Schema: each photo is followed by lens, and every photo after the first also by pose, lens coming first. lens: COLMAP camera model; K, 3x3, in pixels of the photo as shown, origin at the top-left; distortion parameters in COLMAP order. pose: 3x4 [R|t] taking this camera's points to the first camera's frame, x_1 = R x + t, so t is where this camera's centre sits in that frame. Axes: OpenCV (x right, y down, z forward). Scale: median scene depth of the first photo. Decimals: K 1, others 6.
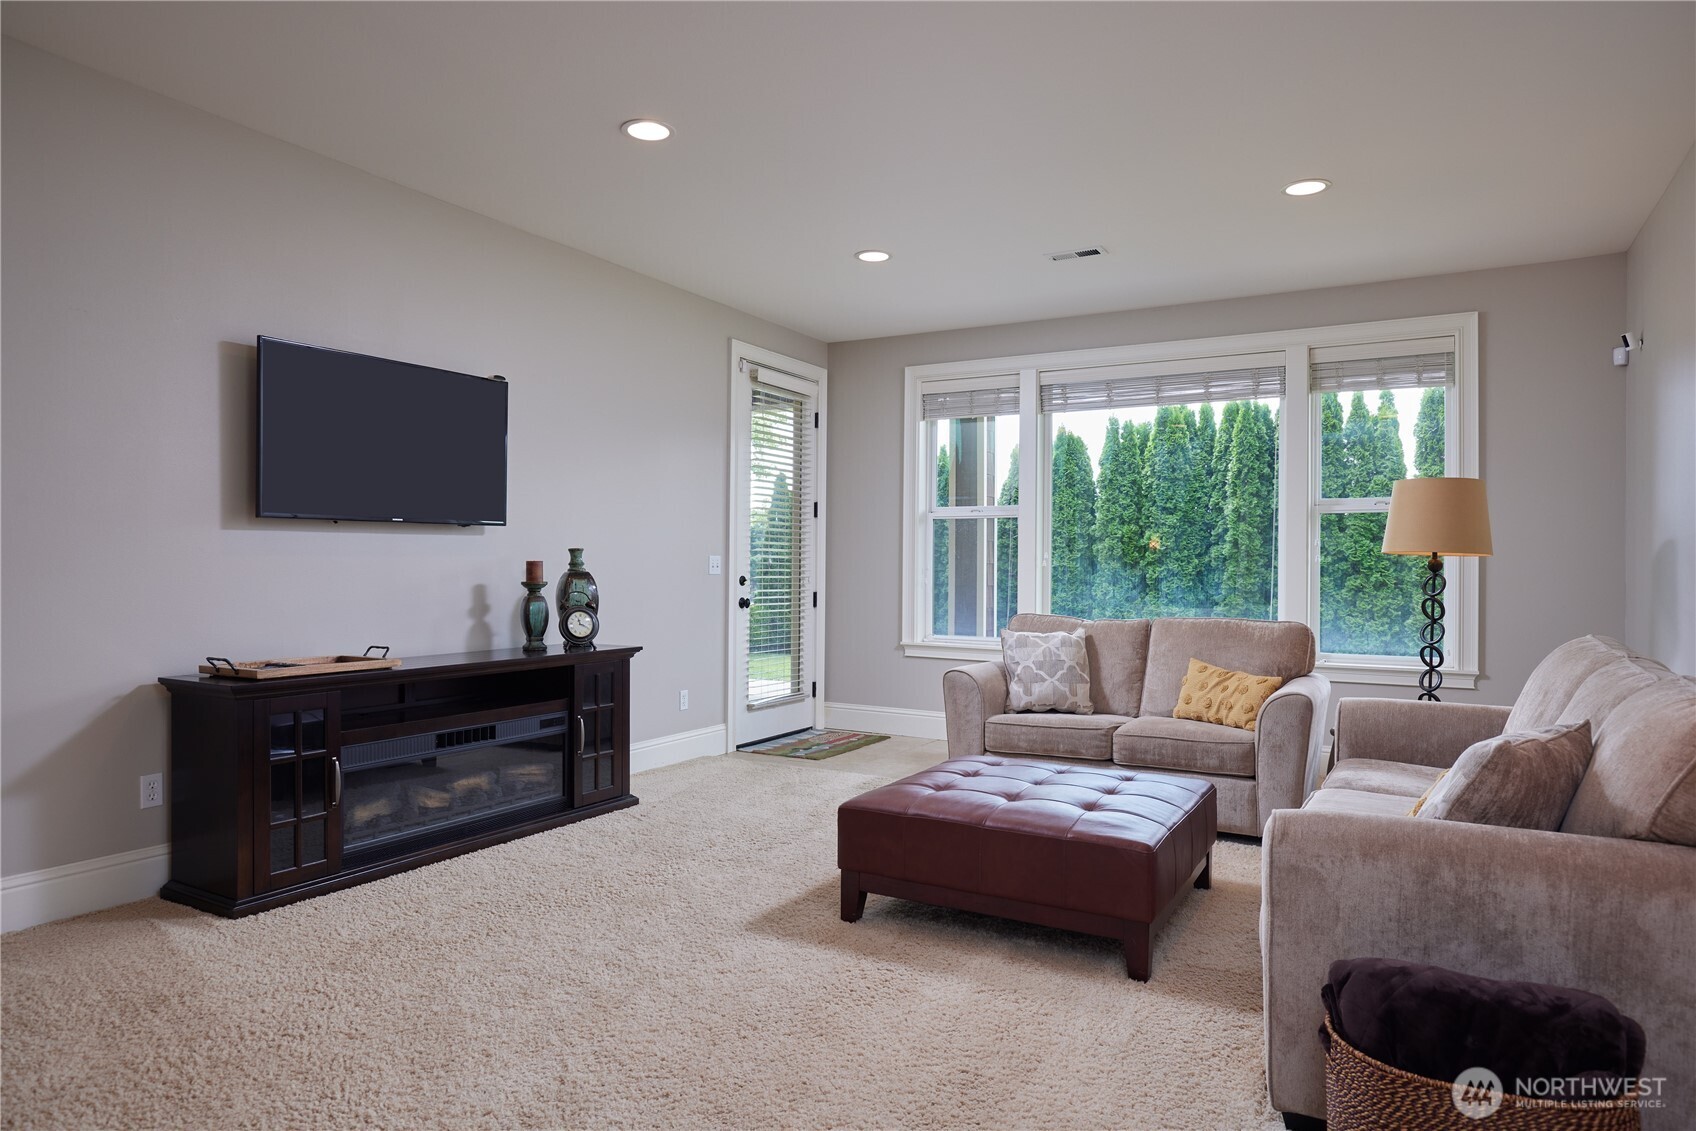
lens RADIAL K [[1029.3, 0, 846.0], [0, 1029.3, 564.2], [0, 0, 1]] dist [0.025058, 0.000729]
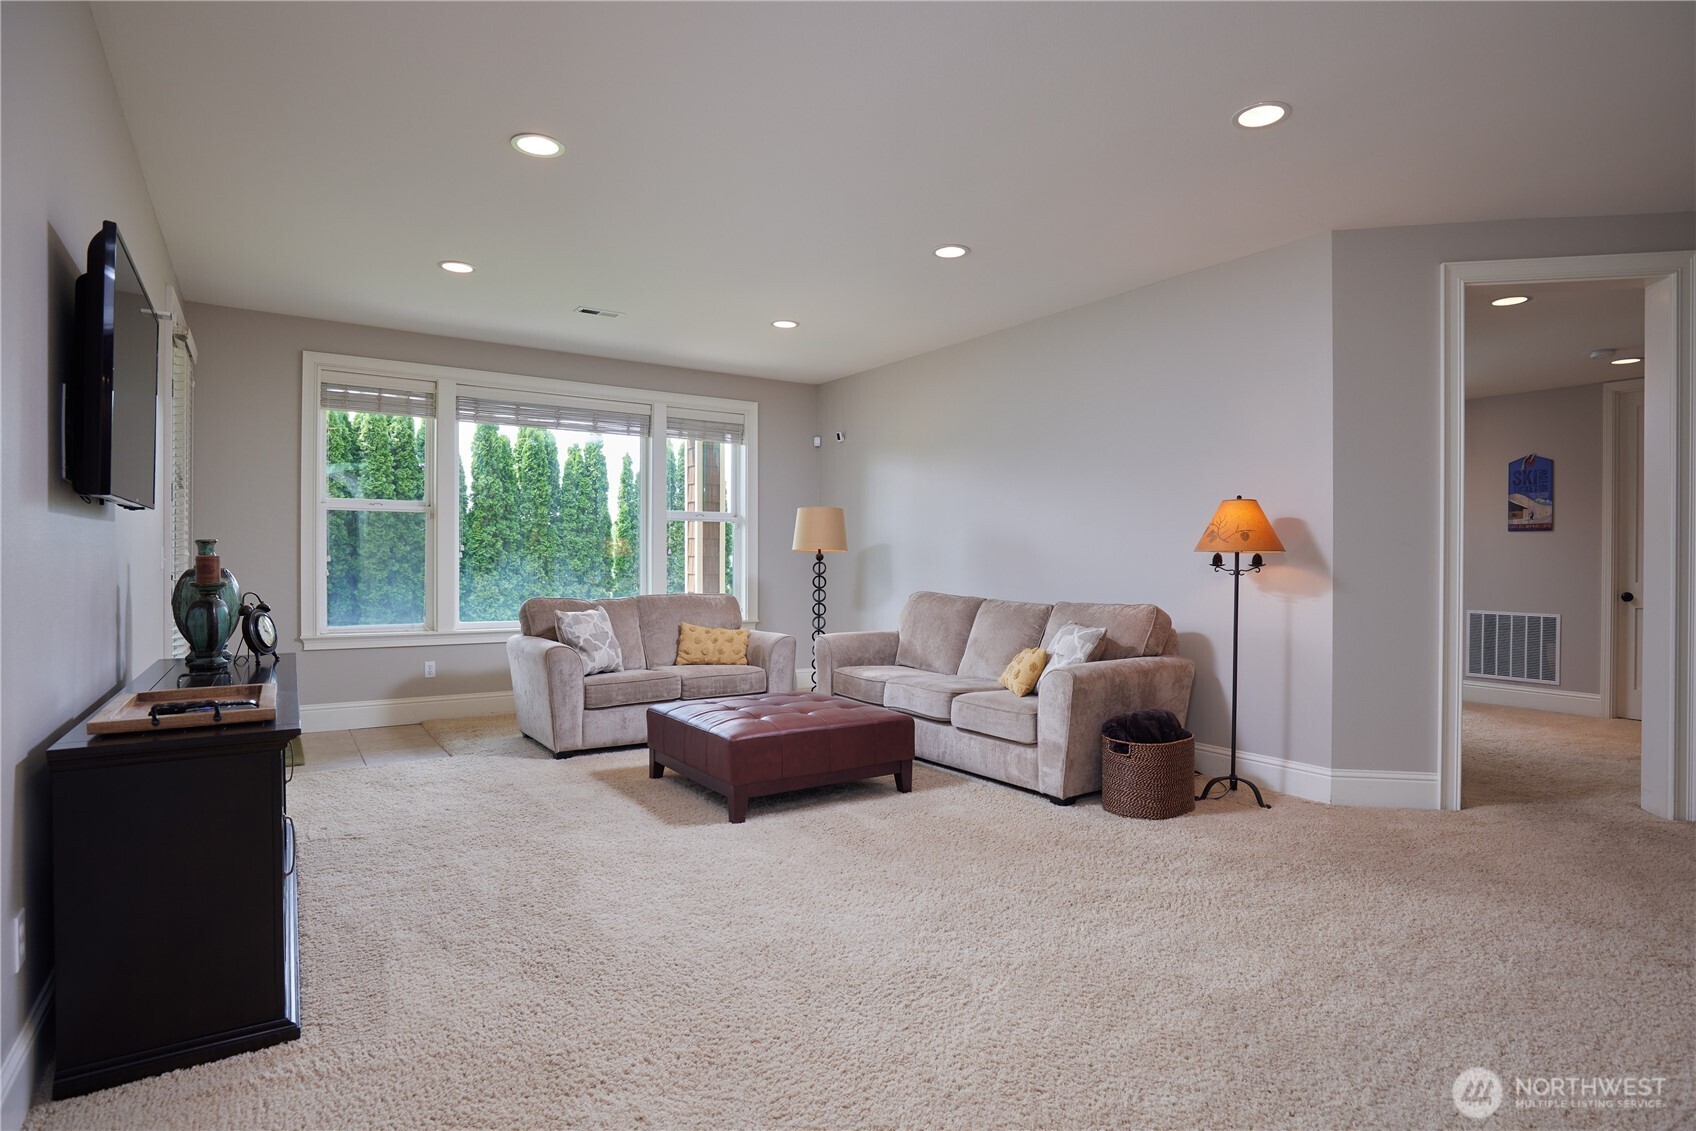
lens RADIAL K [[922.4, 0, 848.2], [0, 922.4, 563.9], [0, 0, 1]] dist [-0.005896, -0.000651]
pose [[0.459378, -0.011595, 0.888165, -0.626768], [-0.001714, 0.999901, 0.013940, -0.006784], [-0.888239, -0.007926, 0.459313, 0.194126]]
